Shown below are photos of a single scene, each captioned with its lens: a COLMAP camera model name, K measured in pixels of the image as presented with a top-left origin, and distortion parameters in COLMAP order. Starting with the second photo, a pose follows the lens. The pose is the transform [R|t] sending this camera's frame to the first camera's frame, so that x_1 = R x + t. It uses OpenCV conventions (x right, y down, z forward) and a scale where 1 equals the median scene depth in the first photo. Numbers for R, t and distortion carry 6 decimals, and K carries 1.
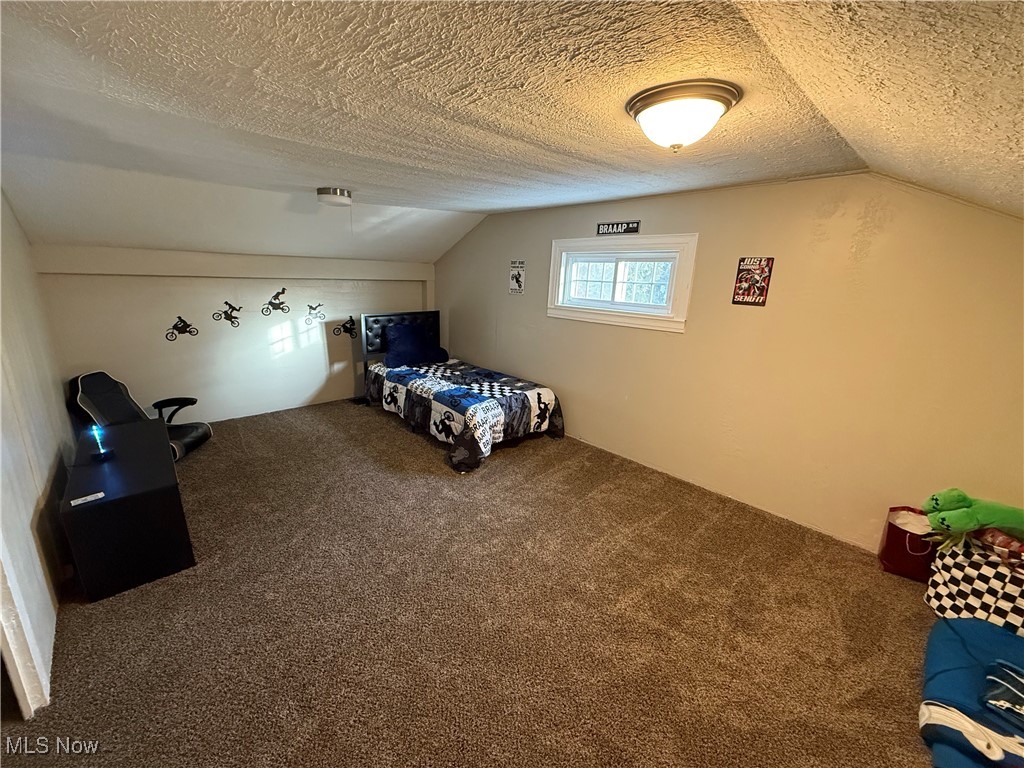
lens RADIAL K [[413.6, 0, 511.3], [0, 413.6, 385.2], [0, 0, 1]] dist [0.000686, 0.000043]
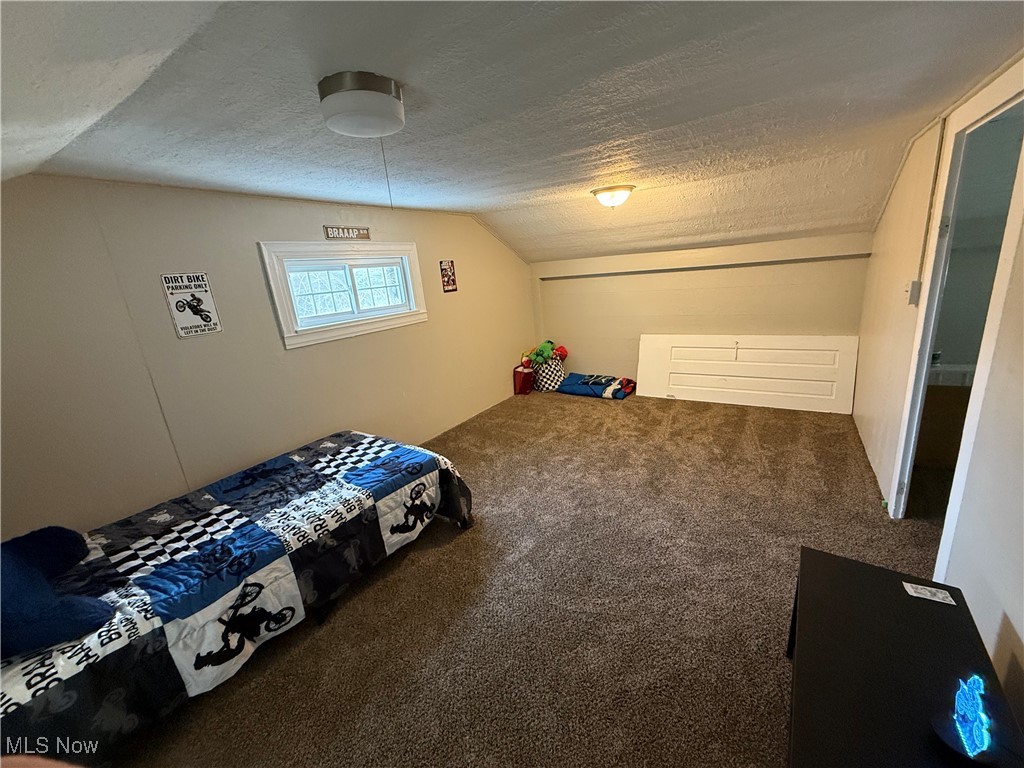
lens RADIAL K [[413.6, 0, 516.2], [0, 413.6, 383.0], [0, 0, 1]] dist [0.000686, 0.000043]
pose [[-0.245912, -0.265147, 0.932322, -0.789692], [0.325145, 0.883563, 0.337042, -0.263748], [-0.913131, 0.386022, -0.131067, 0.882608]]
